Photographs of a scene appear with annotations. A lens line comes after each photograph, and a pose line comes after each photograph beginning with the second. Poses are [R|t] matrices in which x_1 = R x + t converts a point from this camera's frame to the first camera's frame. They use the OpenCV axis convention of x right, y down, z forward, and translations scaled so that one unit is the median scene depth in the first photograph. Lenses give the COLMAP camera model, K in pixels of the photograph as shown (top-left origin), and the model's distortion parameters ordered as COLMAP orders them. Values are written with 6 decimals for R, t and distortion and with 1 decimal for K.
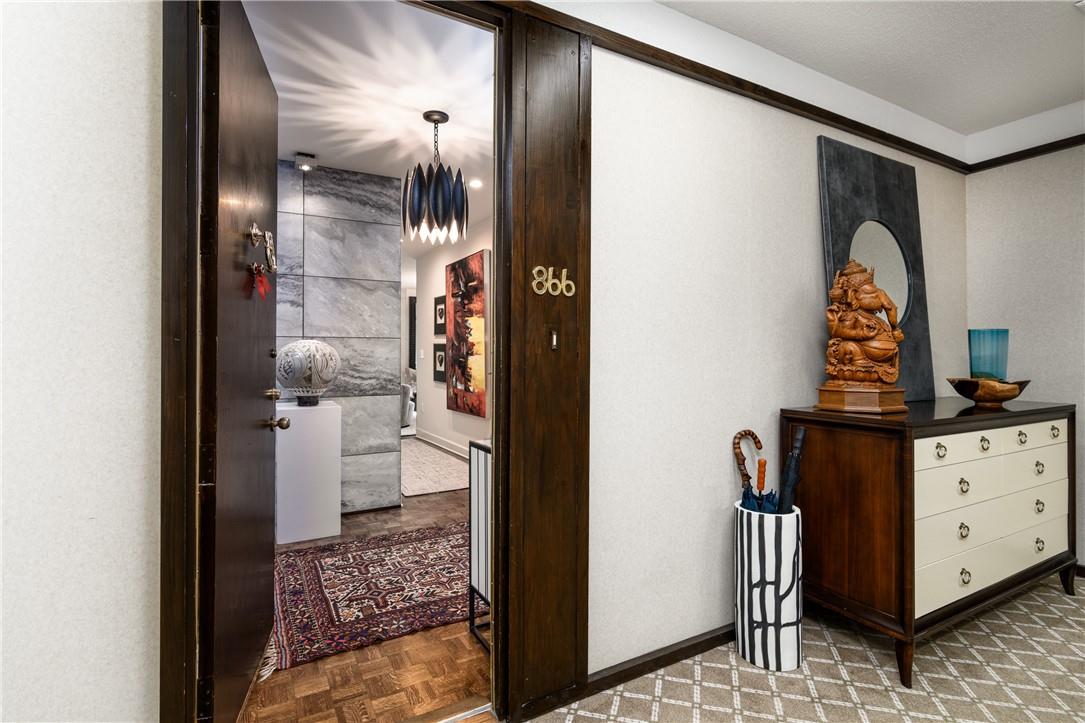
lens RADIAL K [[520.7, 0, 542.2], [0, 520.7, 357.9], [0, 0, 1]] dist [0.000282, -0.000034]
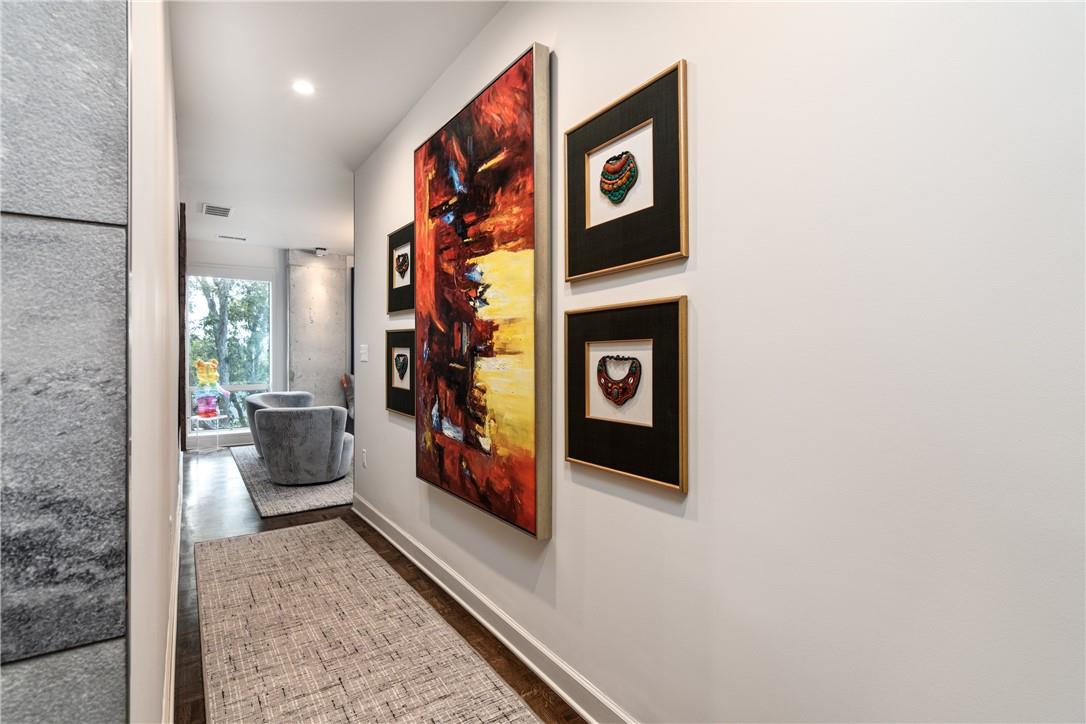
lens RADIAL K [[521.2, 0, 540.4], [0, 521.2, 362.9], [0, 0, 1]] dist [0.000282, -0.000034]
pose [[0.997169, 0.002386, 0.075149, -0.118427], [-0.002937, 0.999970, 0.007217, -0.002322], [-0.075130, -0.007417, 0.997146, 0.584243]]
